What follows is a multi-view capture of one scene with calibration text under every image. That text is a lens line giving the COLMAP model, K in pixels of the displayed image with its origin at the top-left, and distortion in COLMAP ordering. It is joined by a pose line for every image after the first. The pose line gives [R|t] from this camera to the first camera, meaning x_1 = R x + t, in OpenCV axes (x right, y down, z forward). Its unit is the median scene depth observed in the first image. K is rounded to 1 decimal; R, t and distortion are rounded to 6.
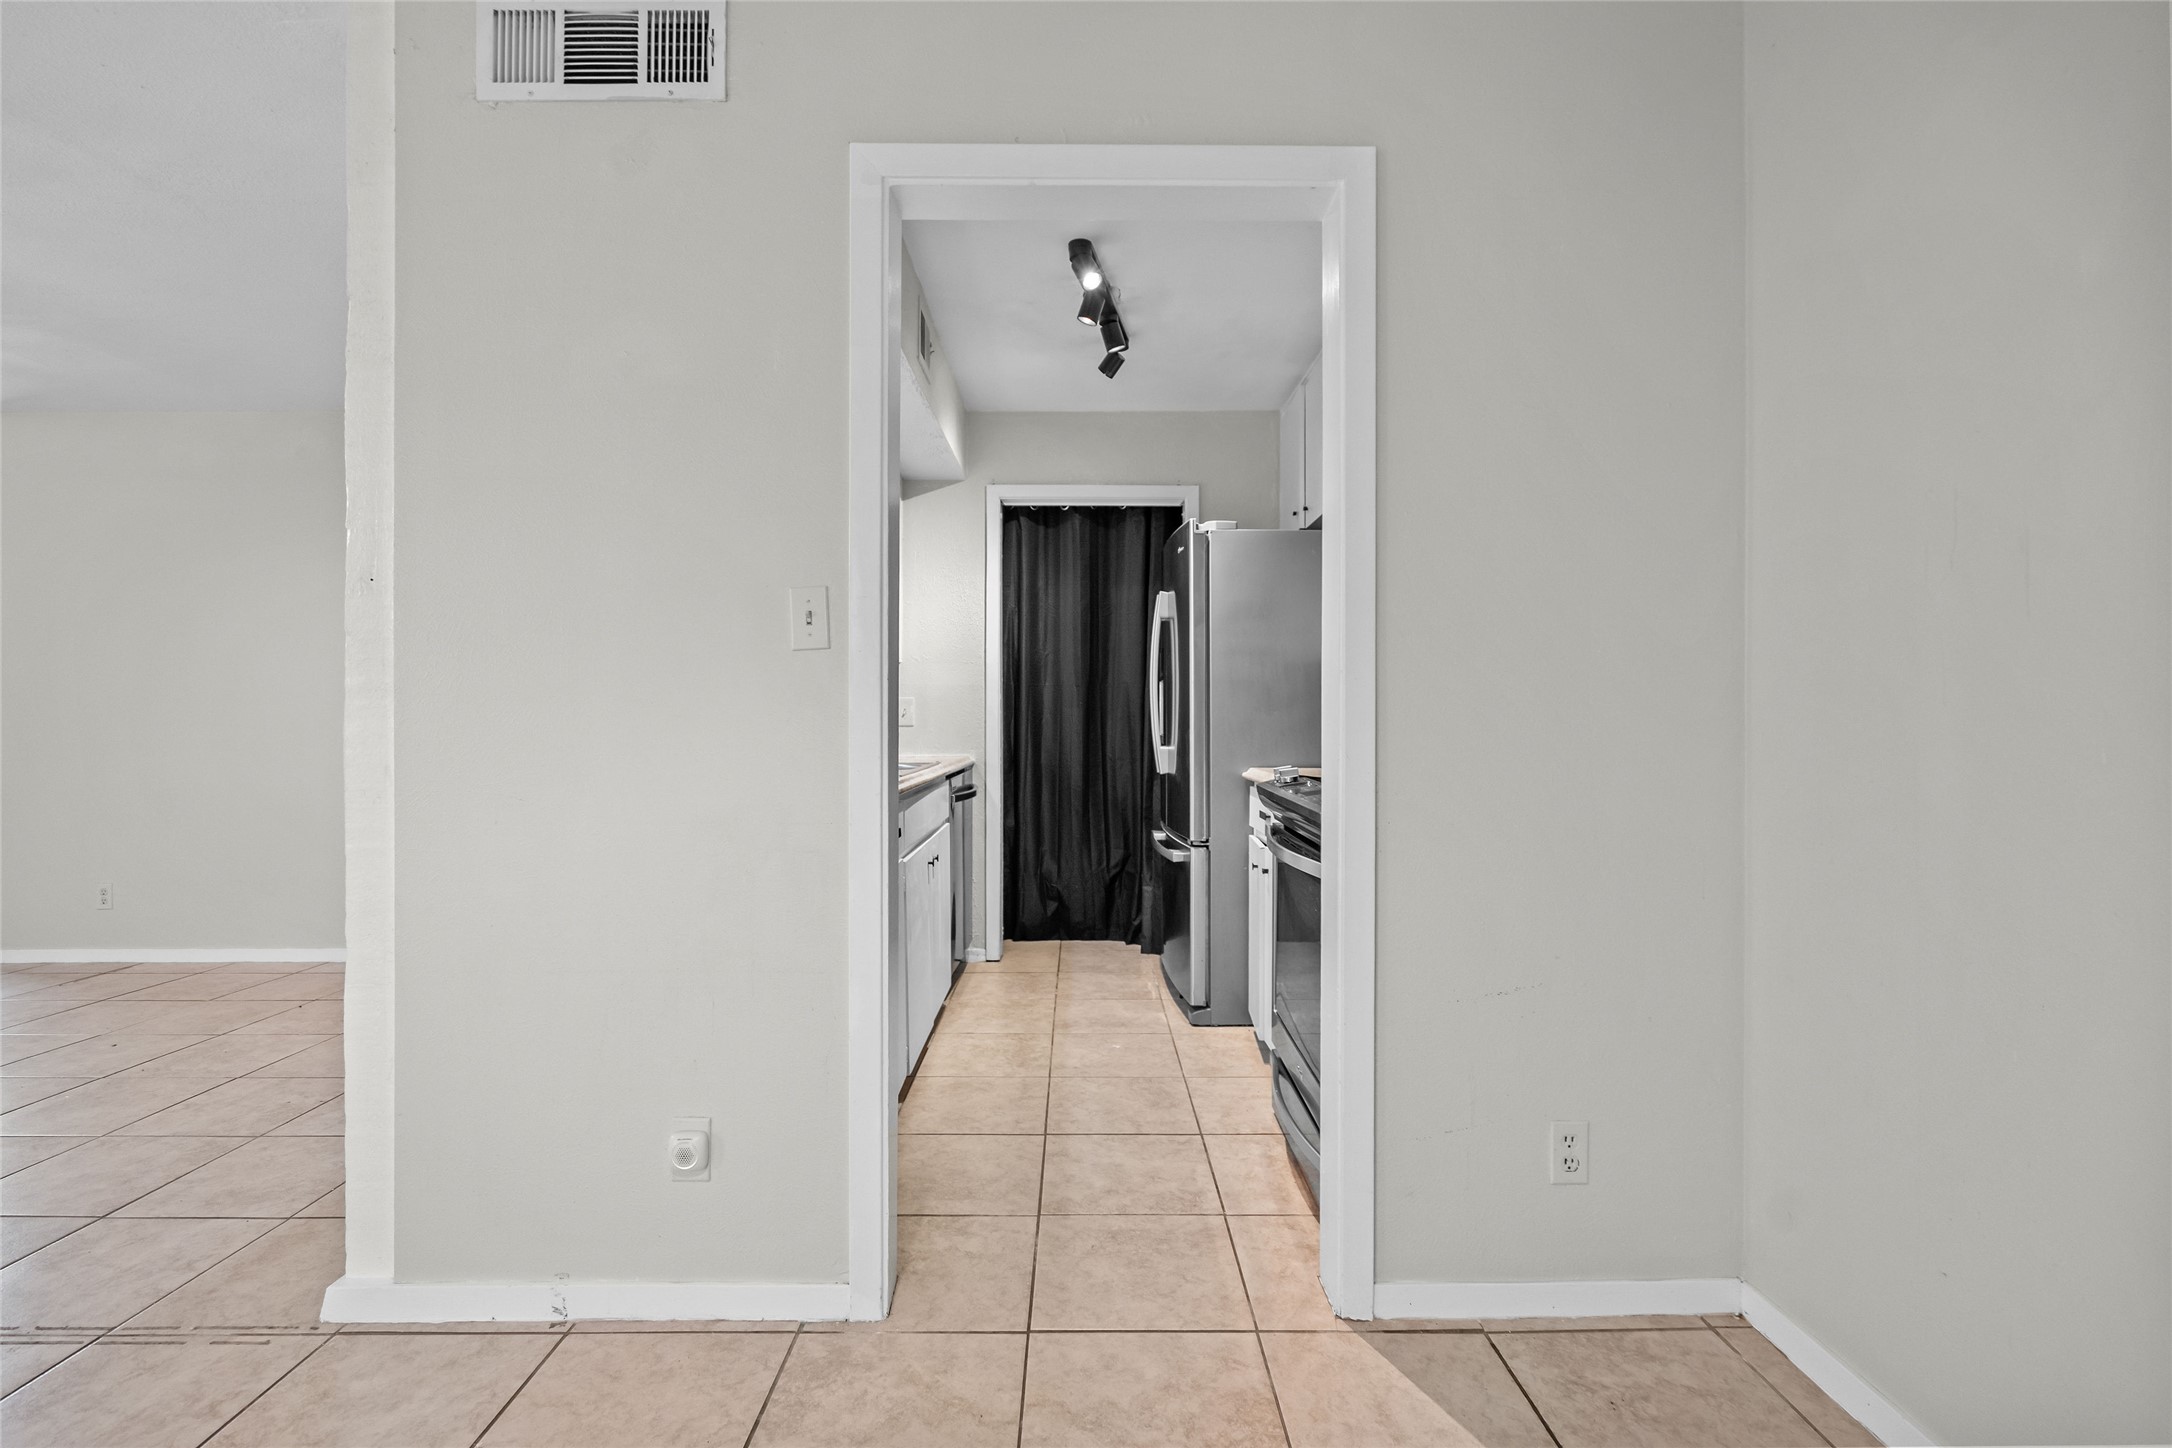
lens RADIAL K [[979.9, 0, 1101.0], [0, 979.9, 712.7], [0, 0, 1]] dist [-0.003568, 0.000601]
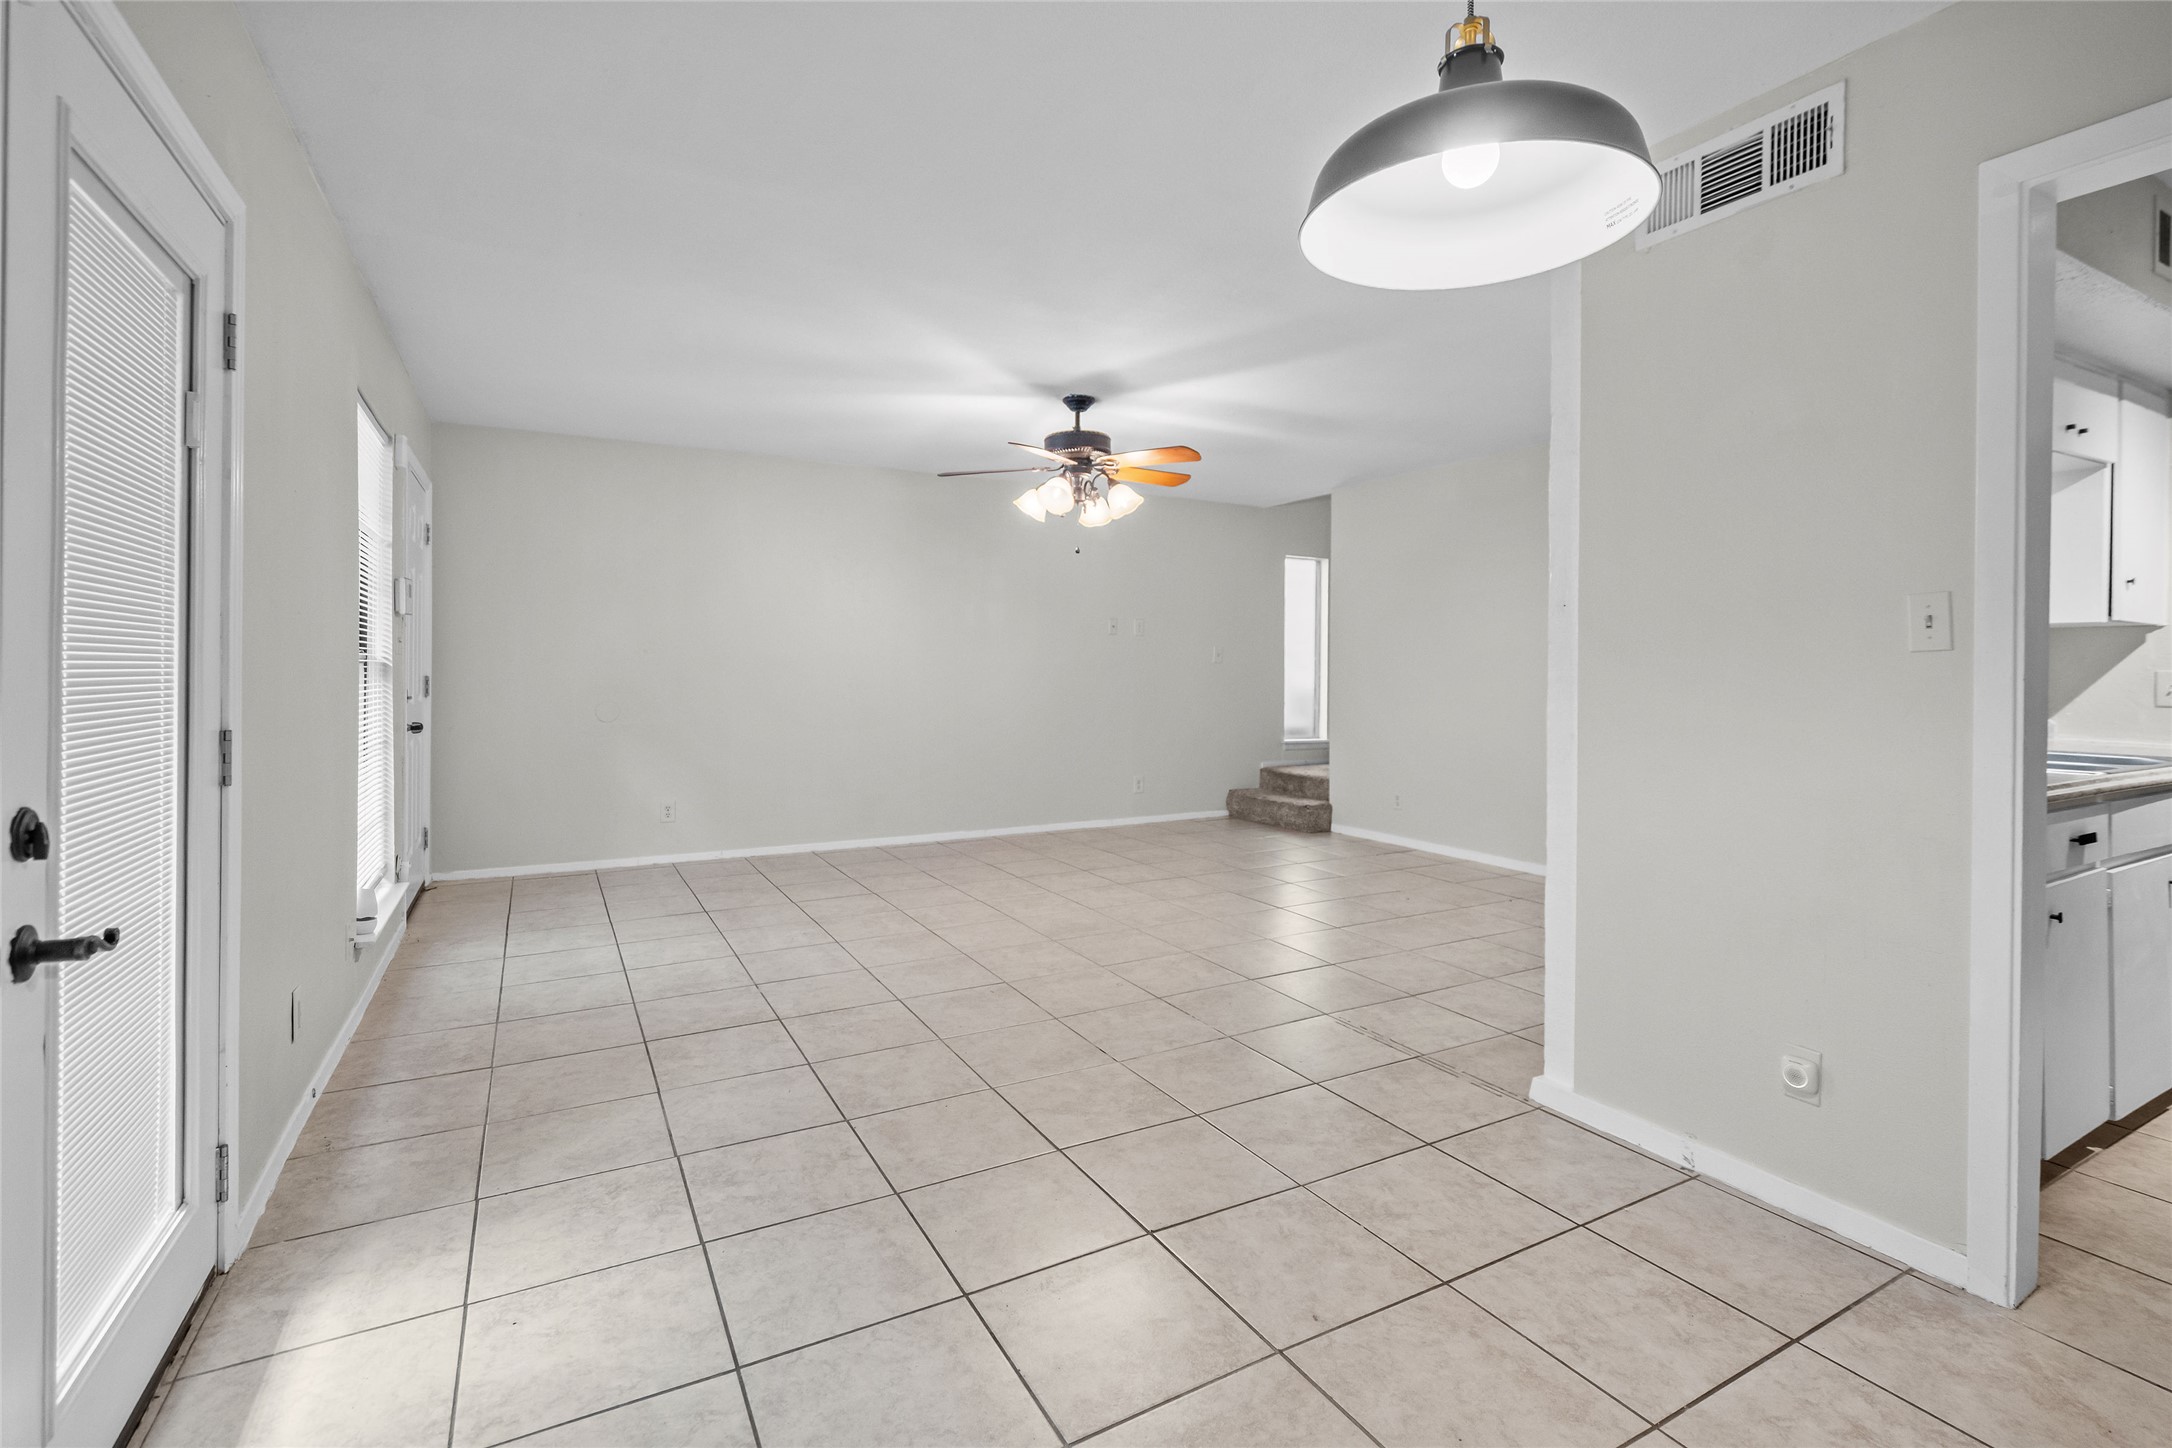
lens RADIAL K [[979.9, 0, 1085.5], [0, 979.9, 682.7], [0, 0, 1]] dist [-0.003568, 0.000601]
pose [[0.462996, 0.014764, -0.886238, 0.172634], [0.000192, 0.999860, 0.016757, -0.036542], [0.886361, -0.007929, 0.462928, -0.243792]]
